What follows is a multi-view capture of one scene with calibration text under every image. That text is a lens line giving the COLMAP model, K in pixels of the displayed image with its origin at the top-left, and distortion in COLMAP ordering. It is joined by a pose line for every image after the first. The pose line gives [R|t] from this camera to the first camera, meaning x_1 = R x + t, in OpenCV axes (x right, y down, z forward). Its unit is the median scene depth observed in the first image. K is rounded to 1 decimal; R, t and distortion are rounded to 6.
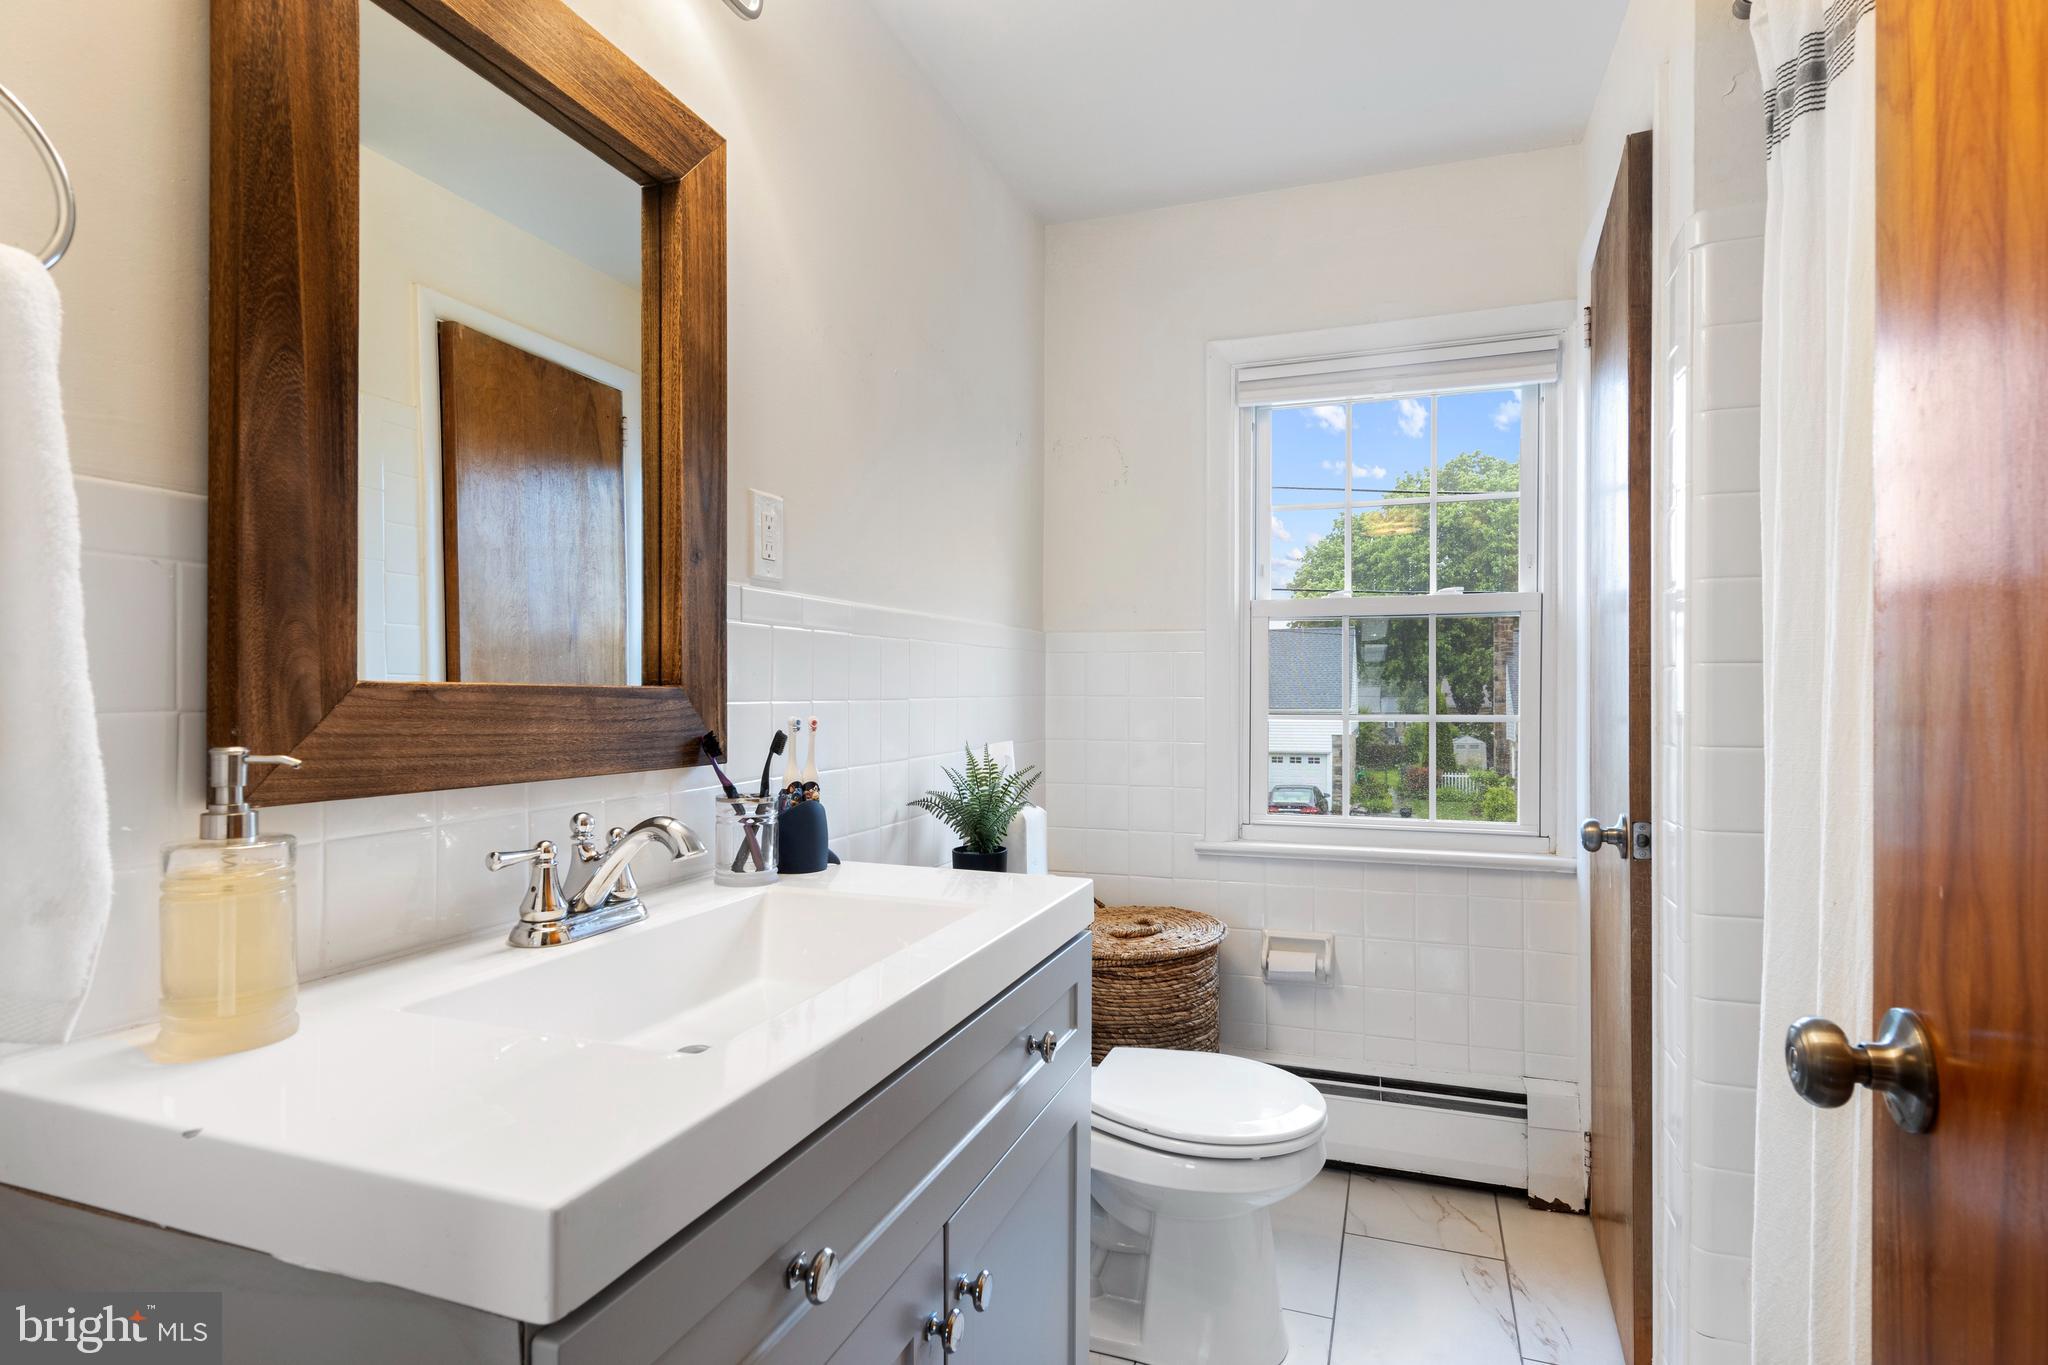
lens RADIAL K [[1043.7, 0, 1022.9], [0, 1043.7, 688.8], [0, 0, 1]] dist [-0.000897, -0.003928]
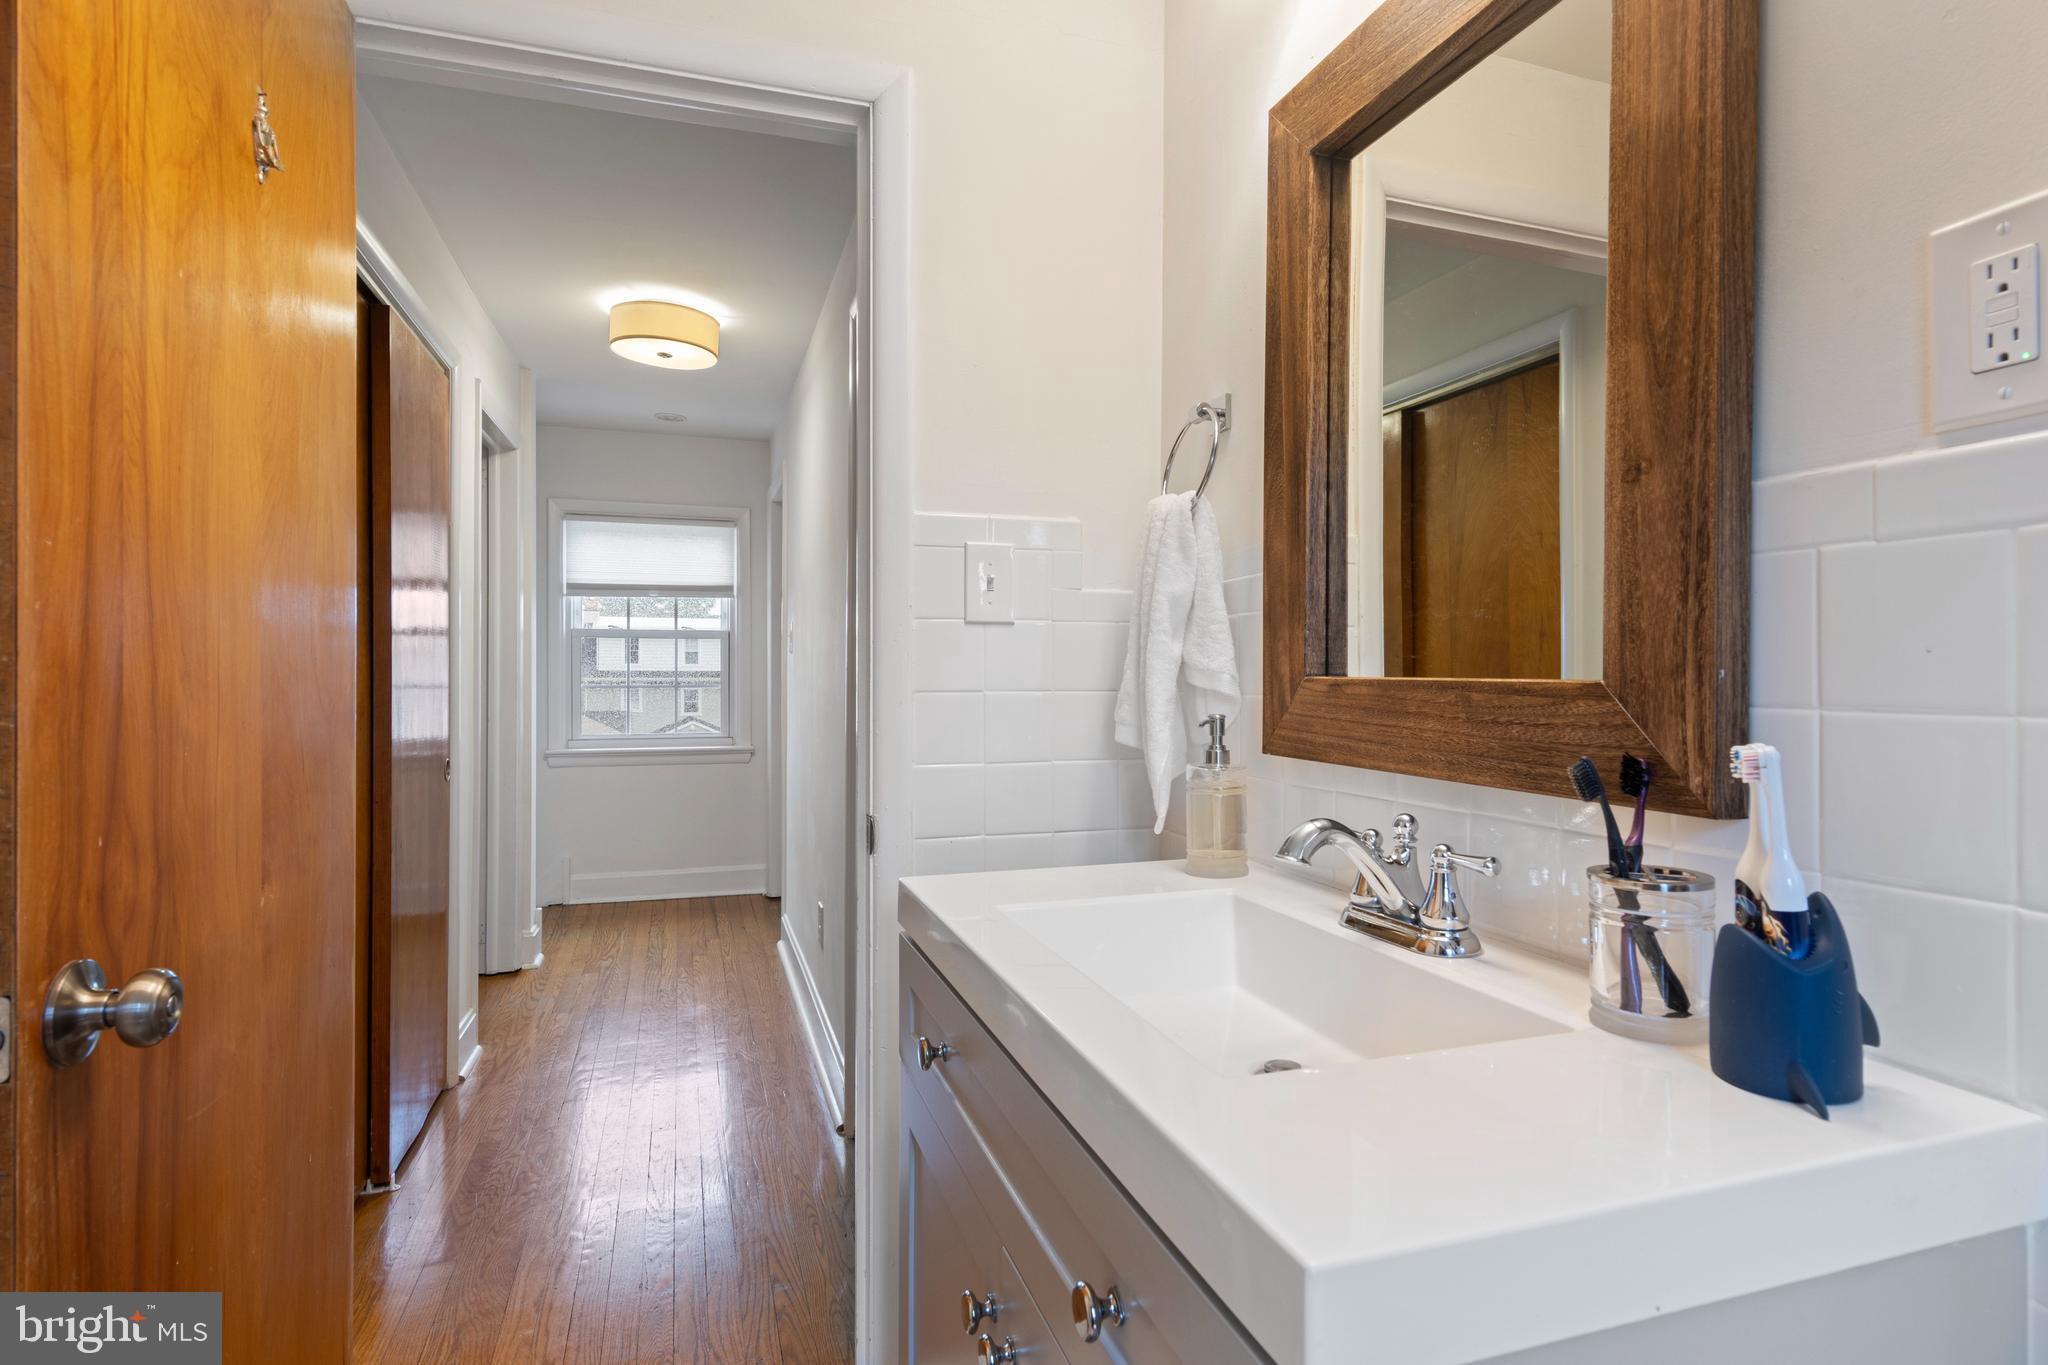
lens RADIAL K [[1043.7, 0, 1027.1], [0, 1043.7, 683.5], [0, 0, 1]] dist [-0.000897, -0.003928]
pose [[-0.794010, 0.000346, -0.607904, 0.430991], [-0.000991, 0.999998, 0.001863, -0.001065], [0.607903, 0.002081, -0.794008, 1.556522]]
